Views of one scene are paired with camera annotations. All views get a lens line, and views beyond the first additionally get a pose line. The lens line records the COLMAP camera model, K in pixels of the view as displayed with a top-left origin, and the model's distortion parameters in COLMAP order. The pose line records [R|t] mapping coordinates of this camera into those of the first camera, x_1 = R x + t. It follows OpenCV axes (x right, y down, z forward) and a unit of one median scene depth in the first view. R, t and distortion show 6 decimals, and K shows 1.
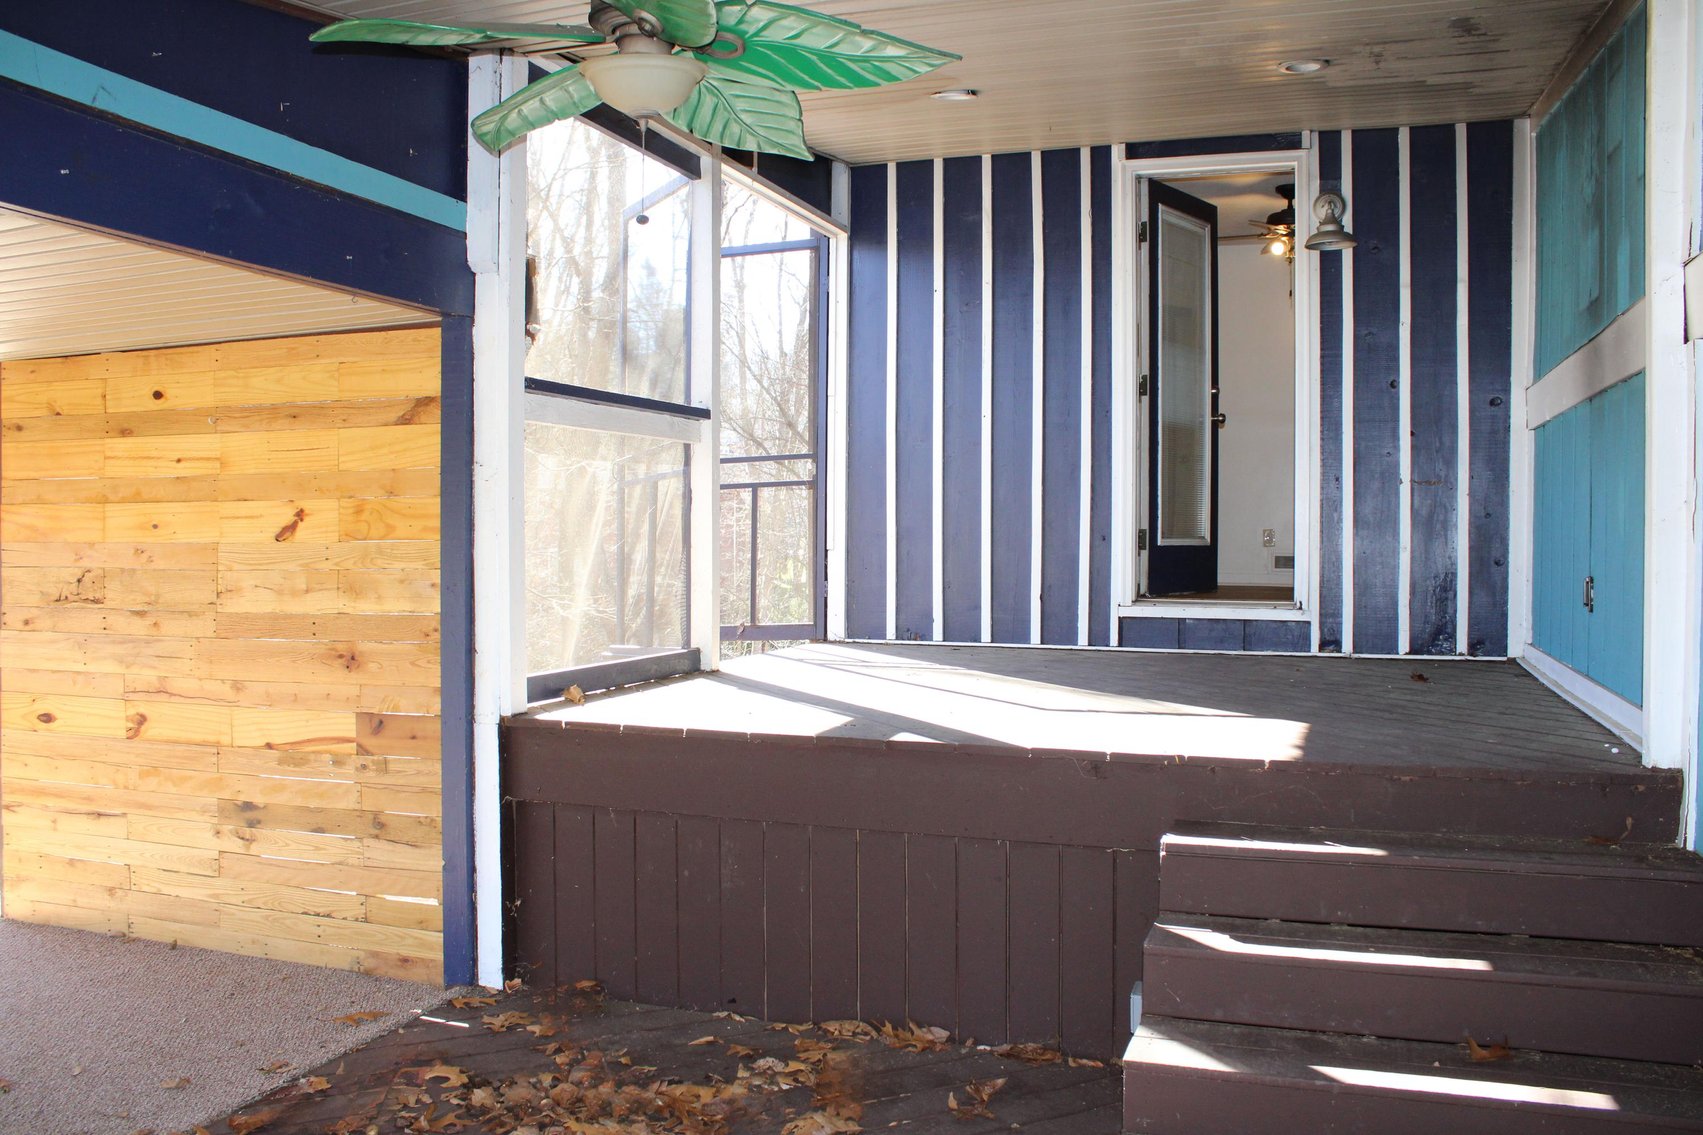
lens RADIAL K [[1416.9, 0, 839.0], [0, 1416.9, 574.4], [0, 0, 1]] dist [-0.158847, 0.133339]
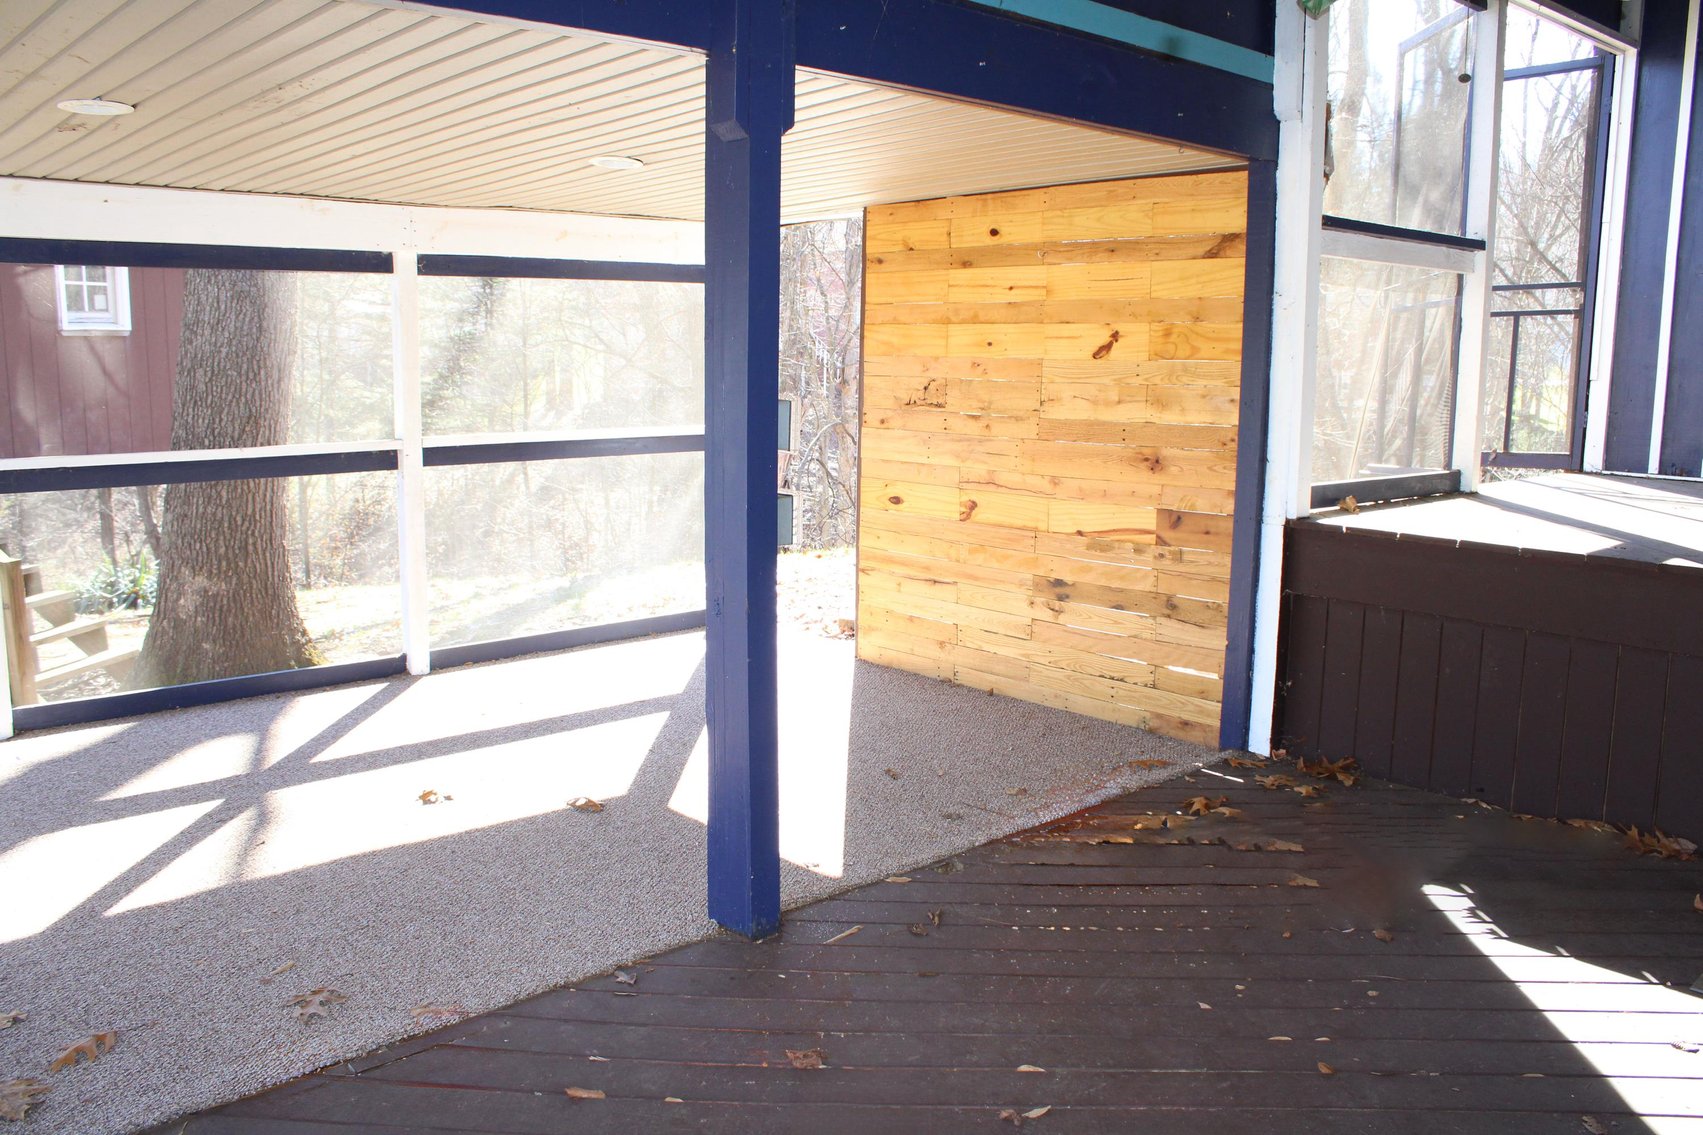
lens RADIAL K [[1416.9, 0, 857.7], [0, 1416.9, 566.5], [0, 0, 1]] dist [-0.158847, 0.133339]
pose [[0.887833, 0.078601, -0.453403, -0.032464], [-0.022698, 0.991585, 0.127452, 0.003159], [0.459606, -0.102865, 0.882146, -0.154380]]
